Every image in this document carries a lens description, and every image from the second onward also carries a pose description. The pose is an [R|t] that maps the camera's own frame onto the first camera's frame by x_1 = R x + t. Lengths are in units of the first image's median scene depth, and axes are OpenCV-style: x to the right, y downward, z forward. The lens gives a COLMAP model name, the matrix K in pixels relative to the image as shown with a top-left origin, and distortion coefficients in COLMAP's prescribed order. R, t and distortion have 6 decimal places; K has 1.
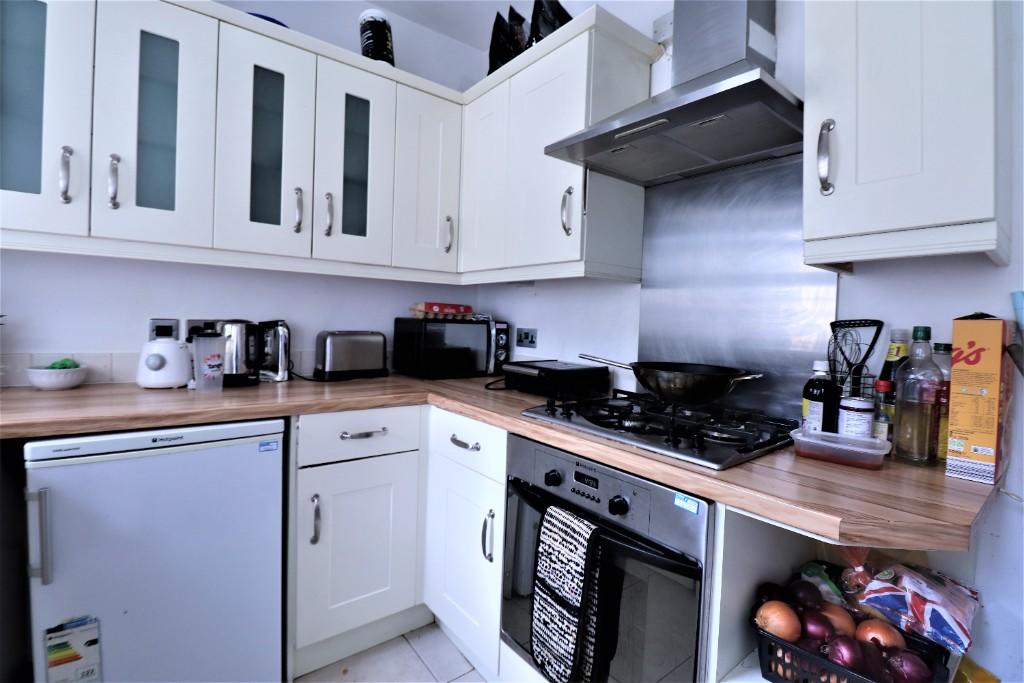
lens RADIAL K [[473.4, 0, 508.9], [0, 473.4, 330.5], [0, 0, 1]] dist [-0.001520, -0.011443]
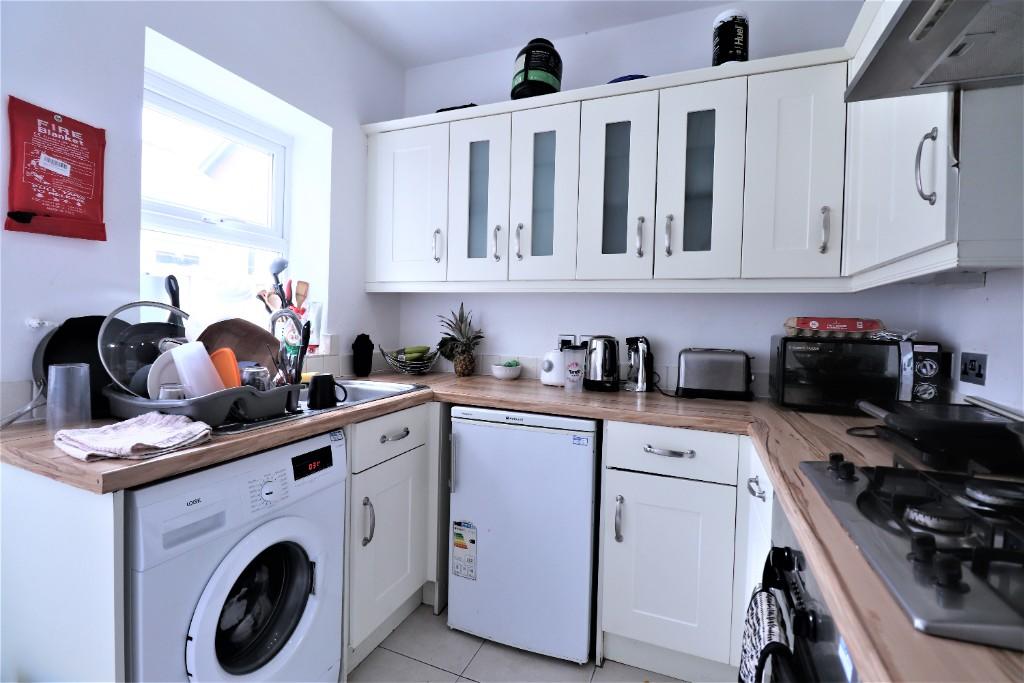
lens RADIAL K [[473.4, 0, 508.9], [0, 473.4, 330.5], [0, 0, 1]] dist [-0.001520, -0.011443]
pose [[0.497138, -0.003583, -0.867664, 0.349878], [-0.031603, 0.999253, -0.022233, -0.002070], [0.867096, 0.038473, 0.496653, 0.187617]]
